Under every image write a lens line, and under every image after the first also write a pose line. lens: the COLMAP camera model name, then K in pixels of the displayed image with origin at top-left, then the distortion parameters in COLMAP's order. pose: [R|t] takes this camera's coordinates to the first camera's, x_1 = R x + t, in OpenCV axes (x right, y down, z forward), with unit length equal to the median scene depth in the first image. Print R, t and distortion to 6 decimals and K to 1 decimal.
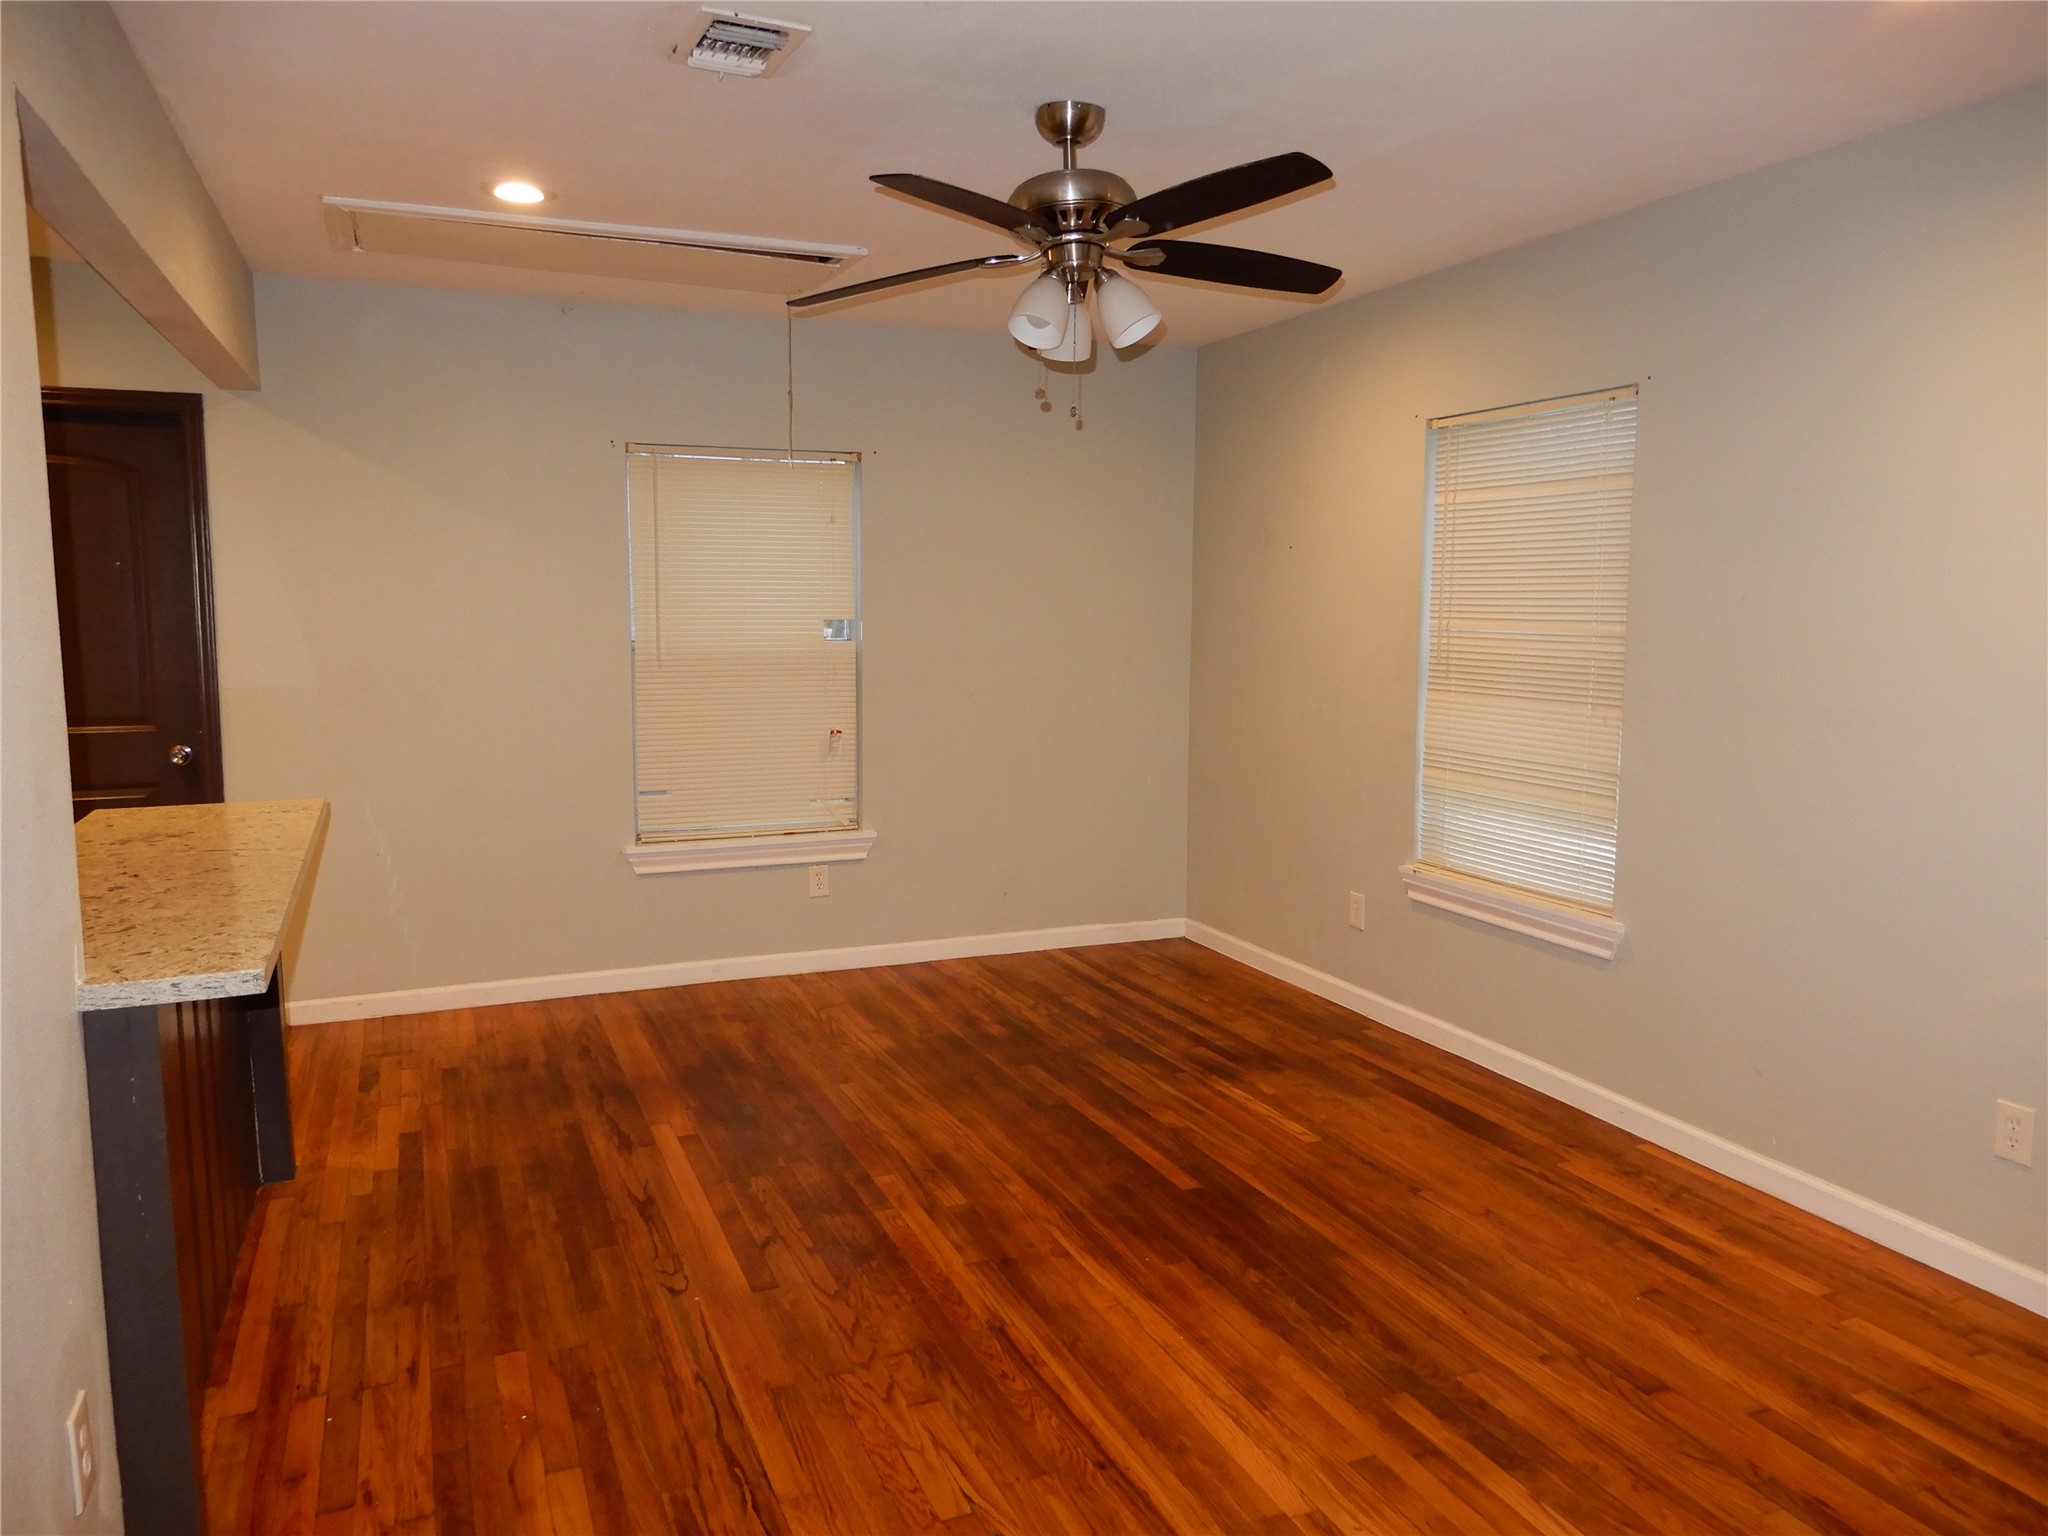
lens RADIAL K [[1449.3, 0, 1019.6], [0, 1449.3, 769.3], [0, 0, 1]] dist [0.008734, -0.008806]
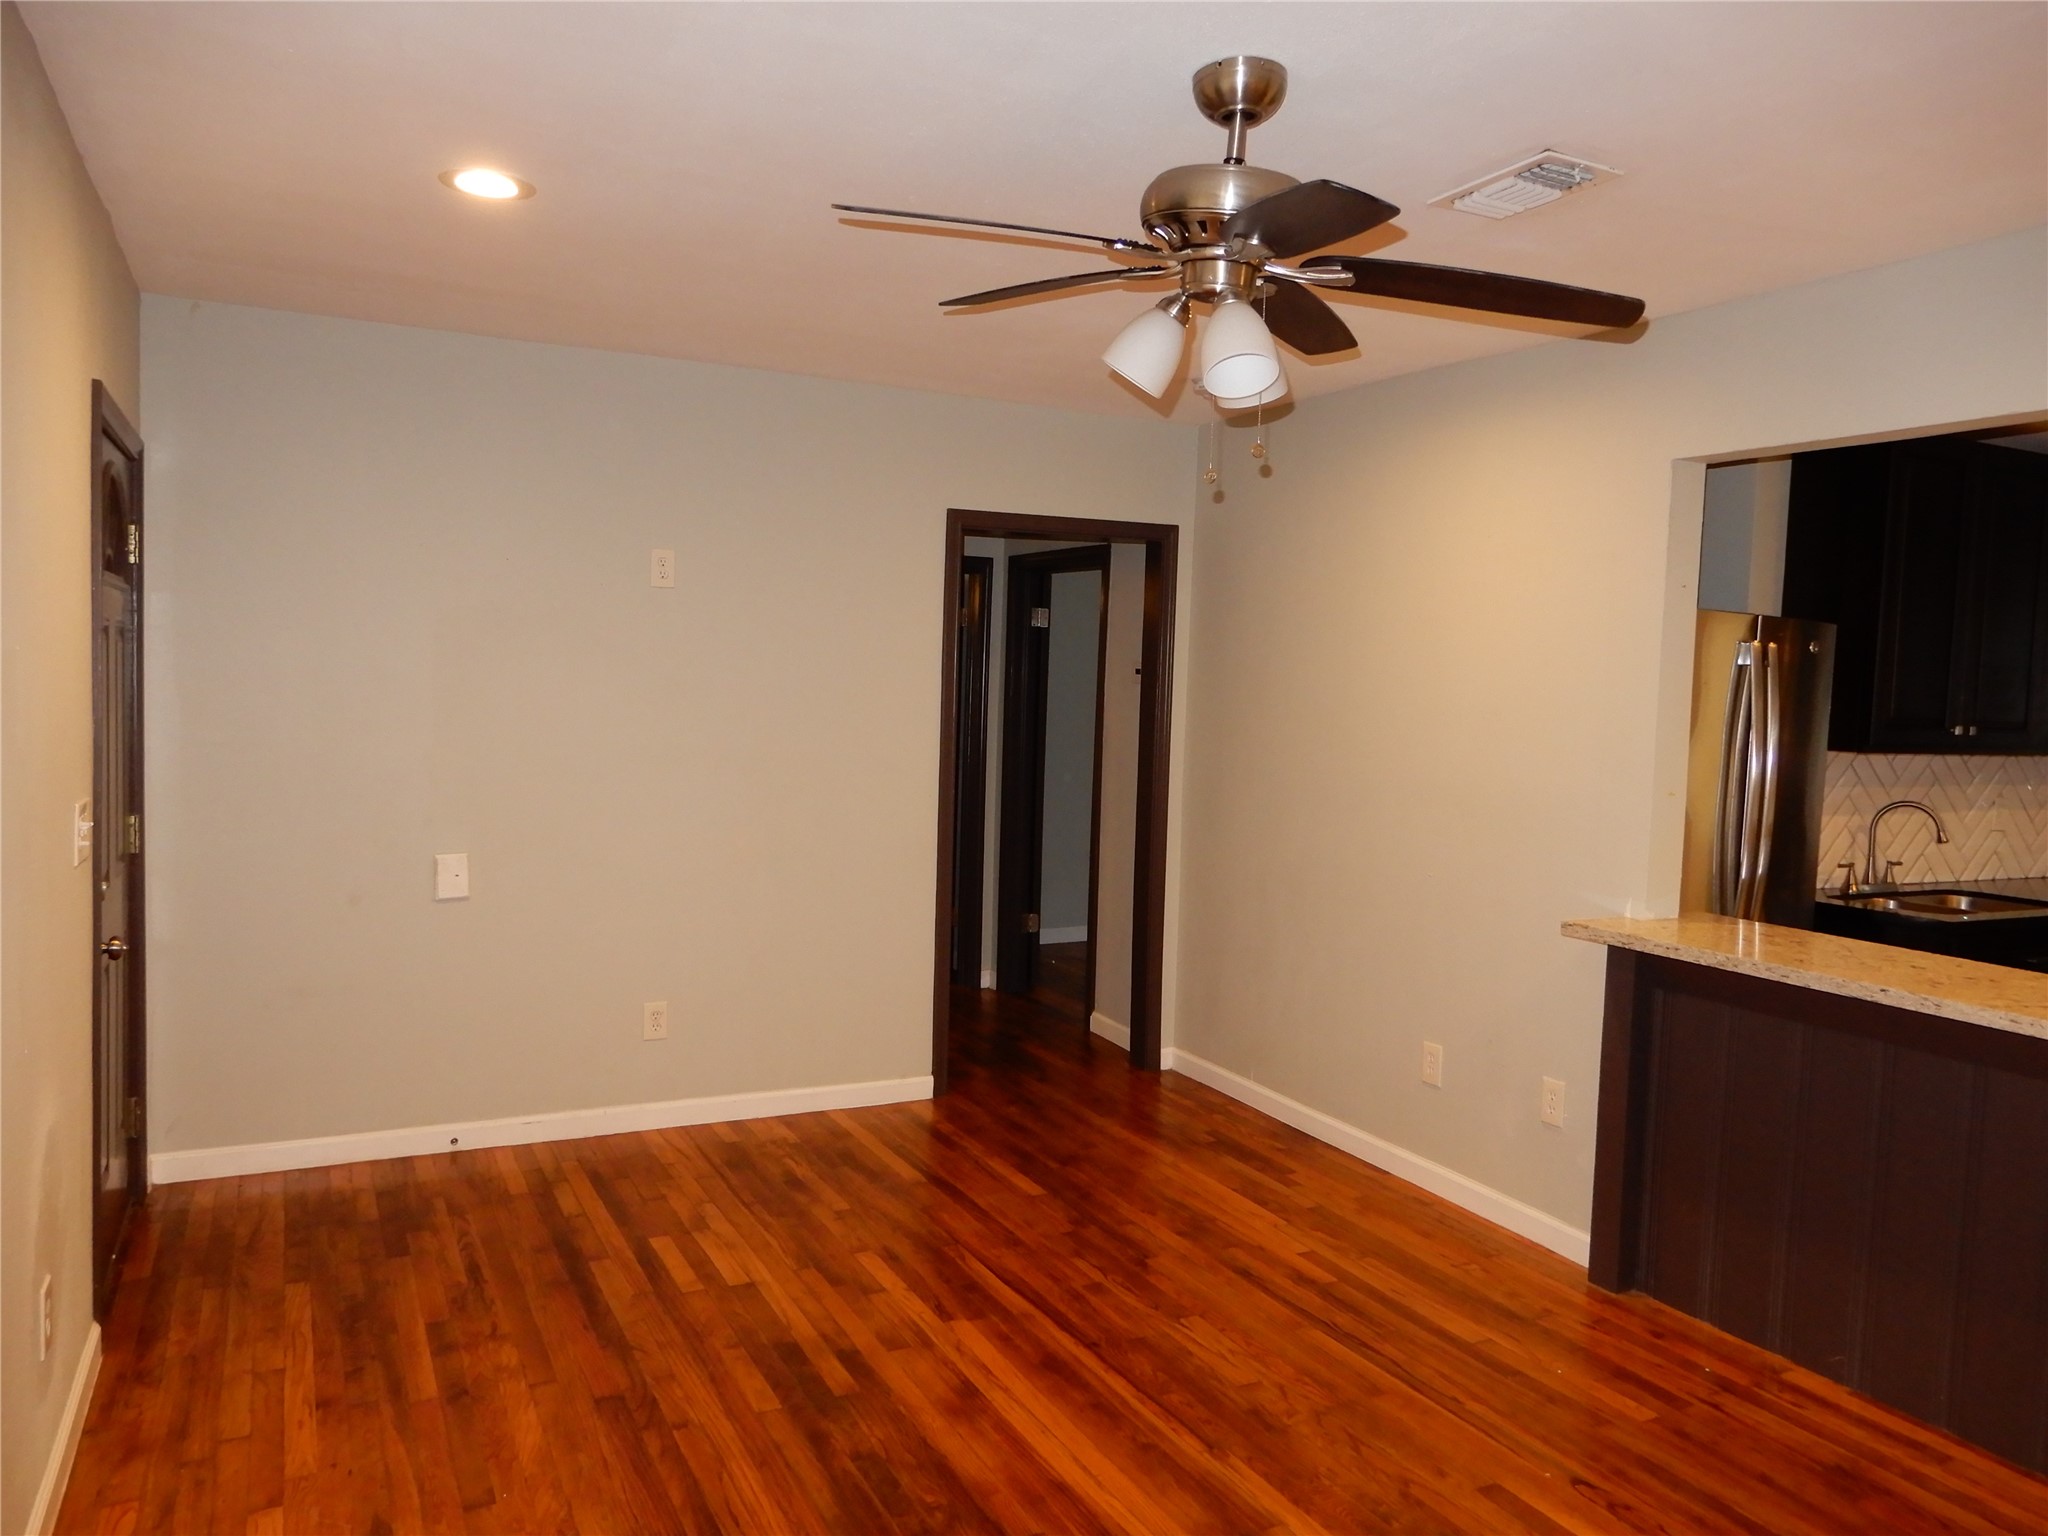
lens RADIAL K [[1449.3, 0, 1030.4], [0, 1449.3, 769.5], [0, 0, 1]] dist [0.008734, -0.008806]
pose [[-0.996892, -0.022795, -0.075406, 0.132334], [-0.036412, 0.982161, 0.184483, -0.167353], [0.069856, 0.186655, -0.979939, 1.271636]]
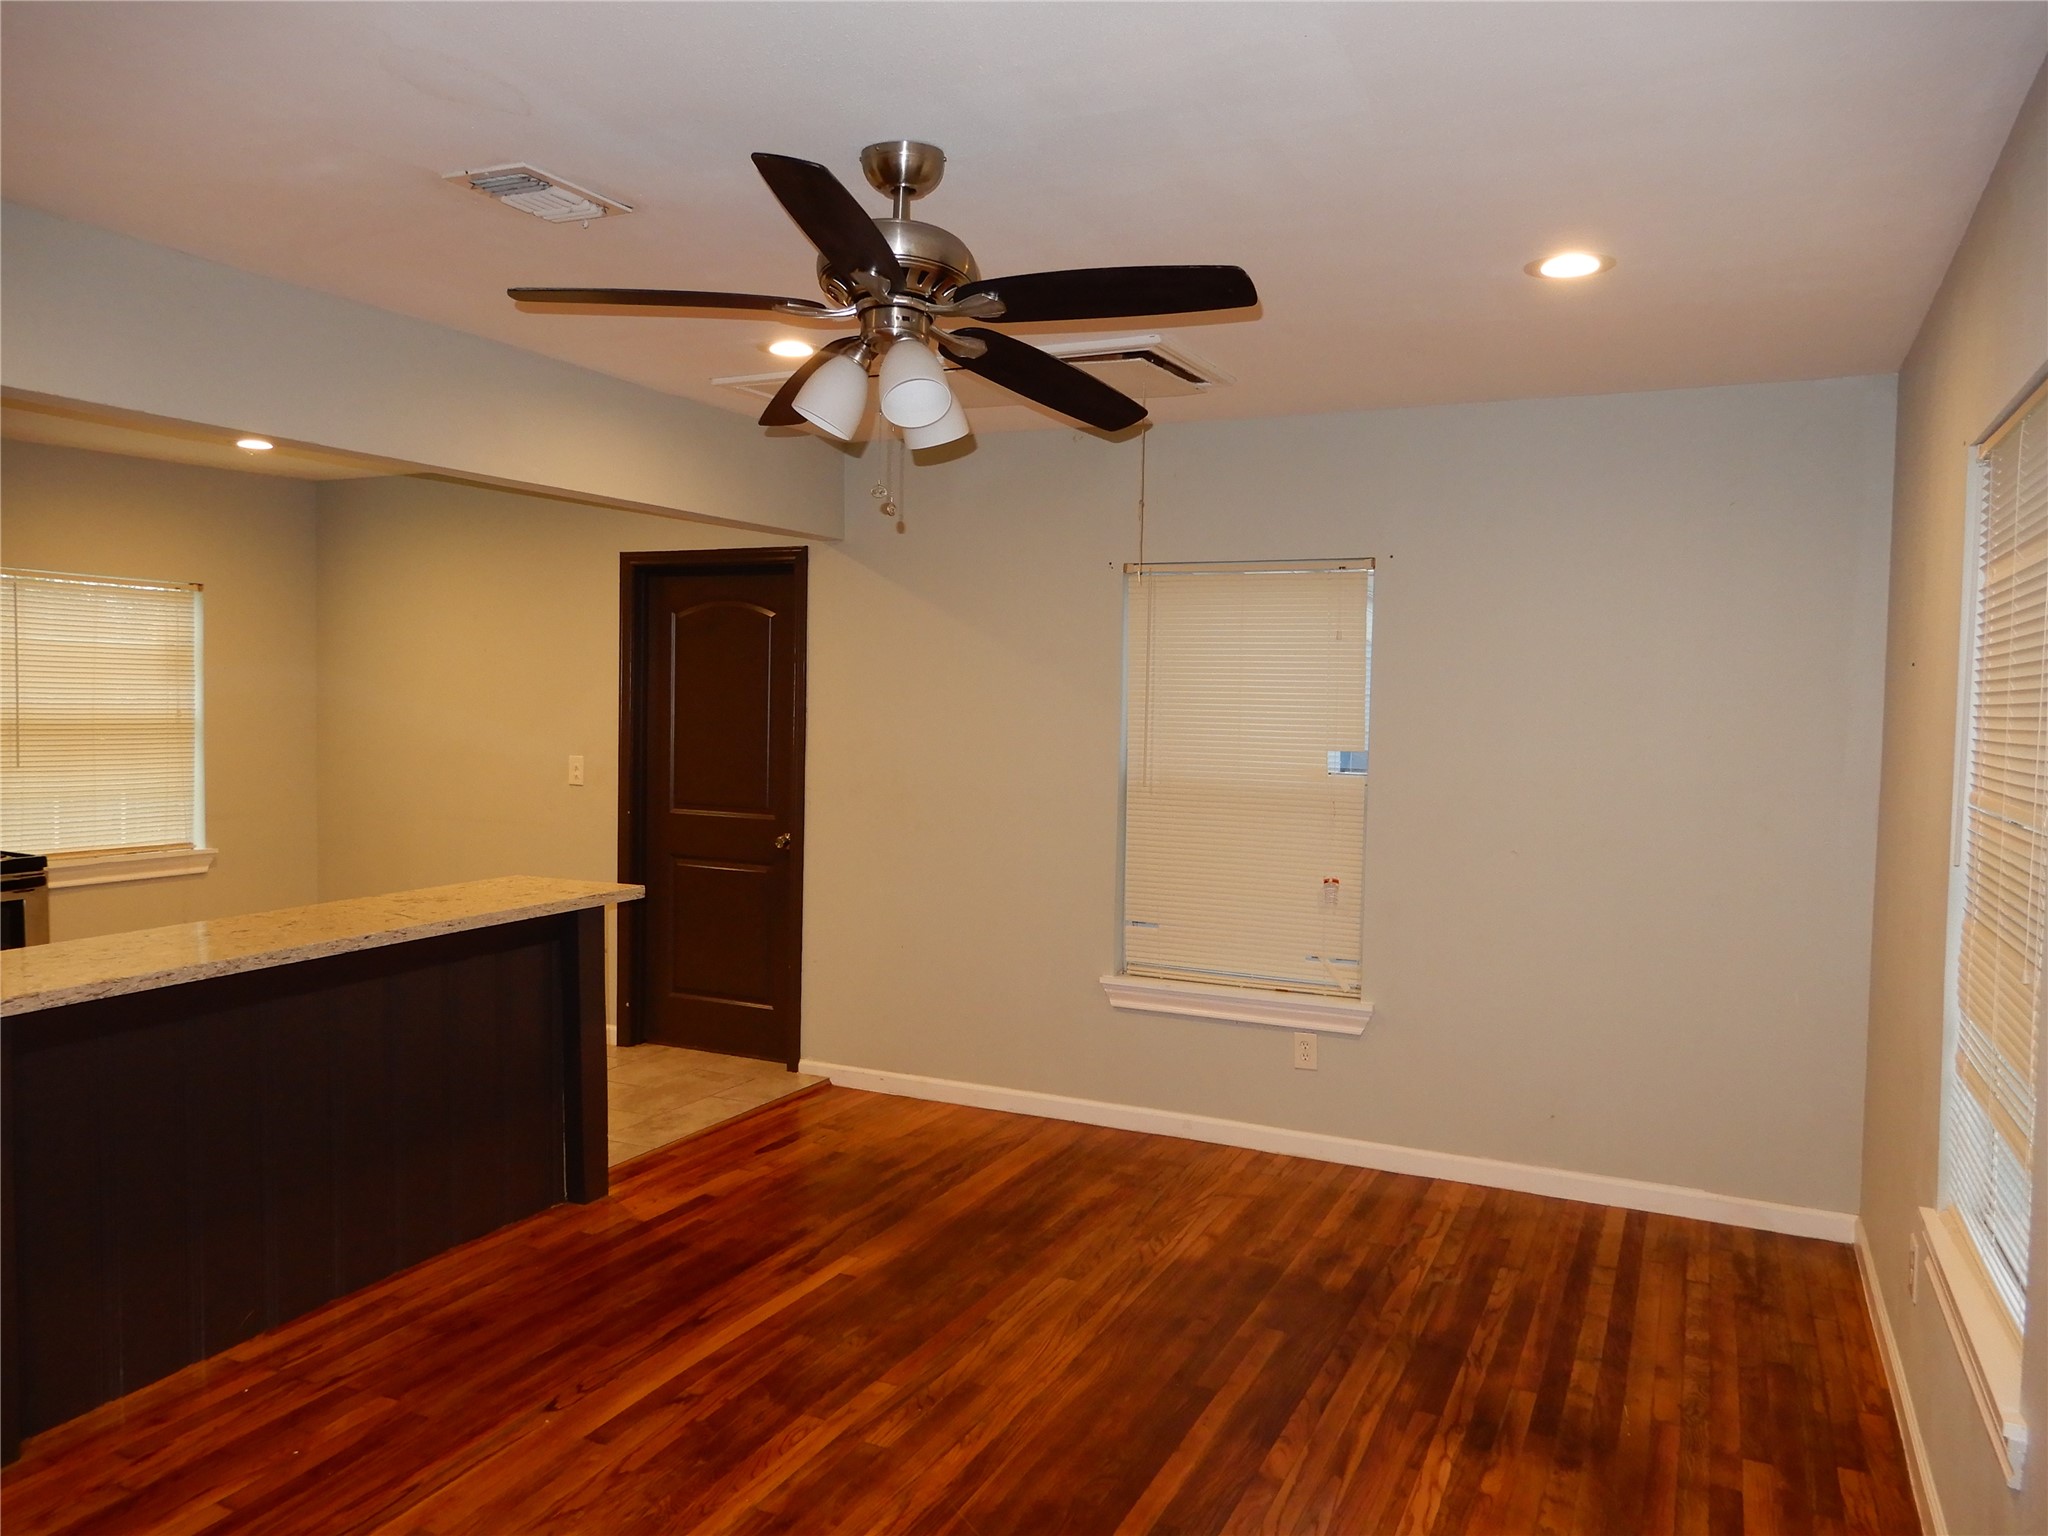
lens RADIAL K [[1449.3, 0, 1028.1], [0, 1449.3, 763.6], [0, 0, 1]] dist [0.008734, -0.008806]
pose [[0.669675, 0.044824, -0.741301, 0.507992], [-0.105423, 0.993806, -0.035145, -0.059991], [0.735134, 0.101686, 0.670252, 0.371637]]
